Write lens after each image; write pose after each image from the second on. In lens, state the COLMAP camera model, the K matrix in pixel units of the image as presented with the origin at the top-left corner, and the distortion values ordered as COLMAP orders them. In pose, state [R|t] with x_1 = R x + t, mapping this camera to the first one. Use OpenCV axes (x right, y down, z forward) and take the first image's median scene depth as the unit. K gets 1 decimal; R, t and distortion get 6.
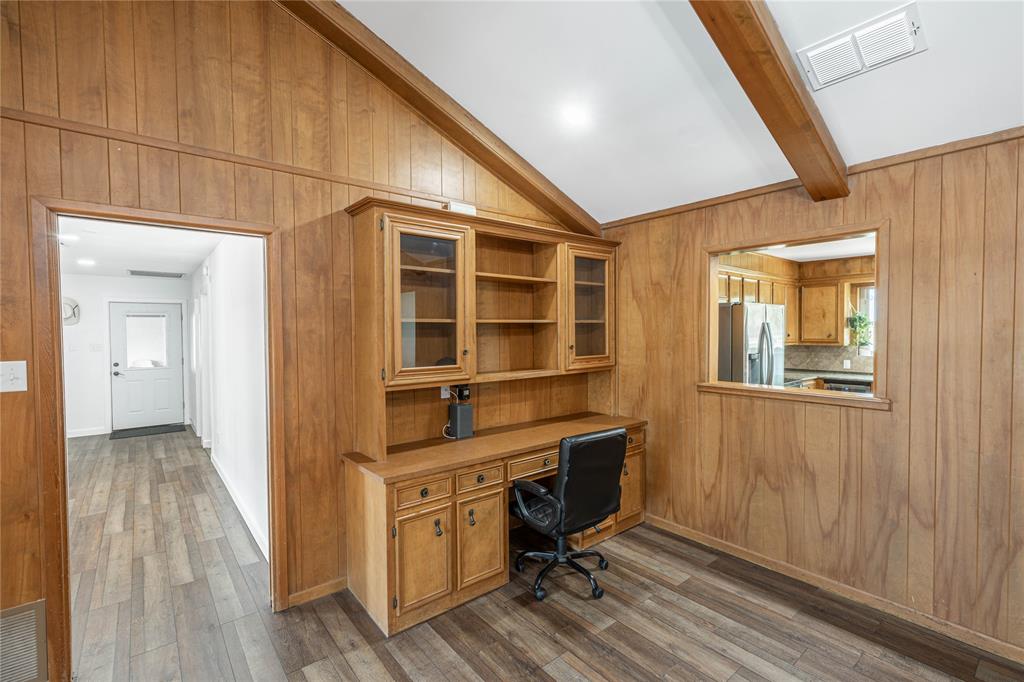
lens RADIAL K [[465.8, 0, 508.5], [0, 465.8, 337.8], [0, 0, 1]] dist [0.012530, -0.000113]
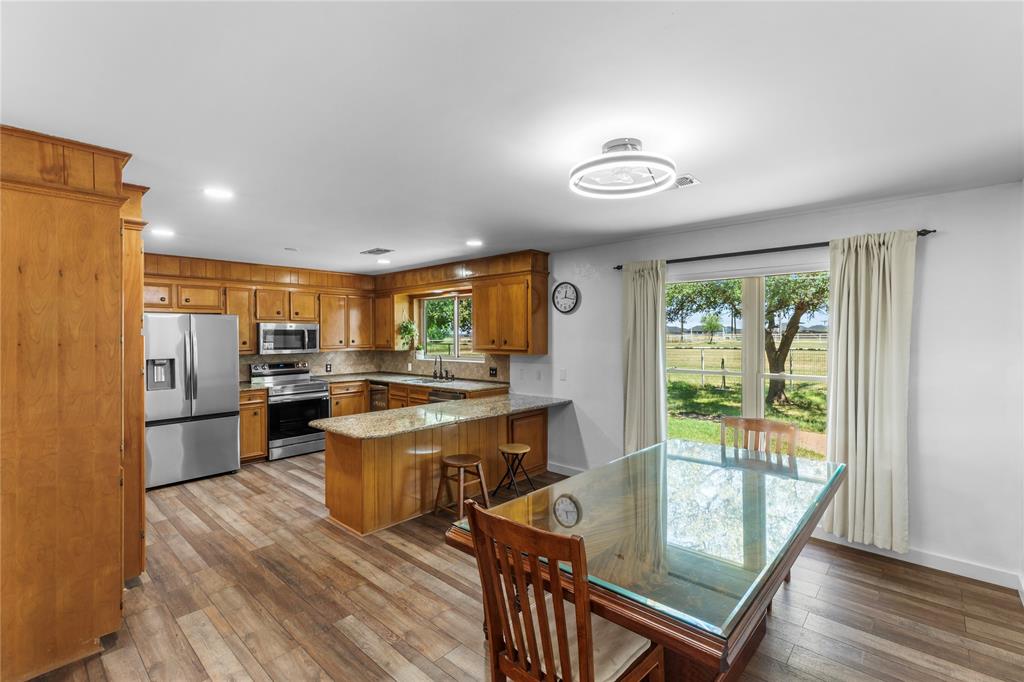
lens RADIAL K [[456.5, 0, 512.0], [0, 456.5, 341.0], [0, 0, 1]] dist [0.003652, 0.000447]
pose [[0.989762, -0.001552, 0.142717, 1.806770], [0.001627, 0.999999, -0.000407, -0.011573], [-0.142717, 0.000635, 0.989763, -0.285560]]
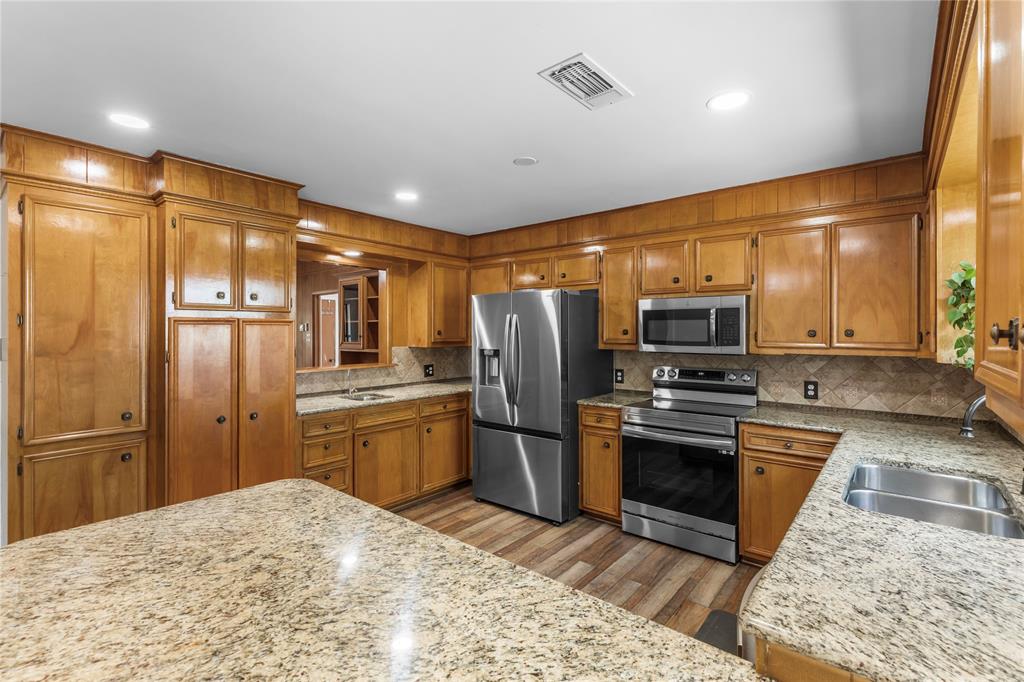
lens RADIAL K [[468.7, 0, 507.2], [0, 468.7, 330.1], [0, 0, 1]] dist [0.006728, 0.000125]
pose [[0.186799, 0.004172, -0.982389, 2.182343], [-0.013055, 0.999913, 0.001764, -0.010027], [0.982311, 0.012495, 0.186837, 1.320753]]
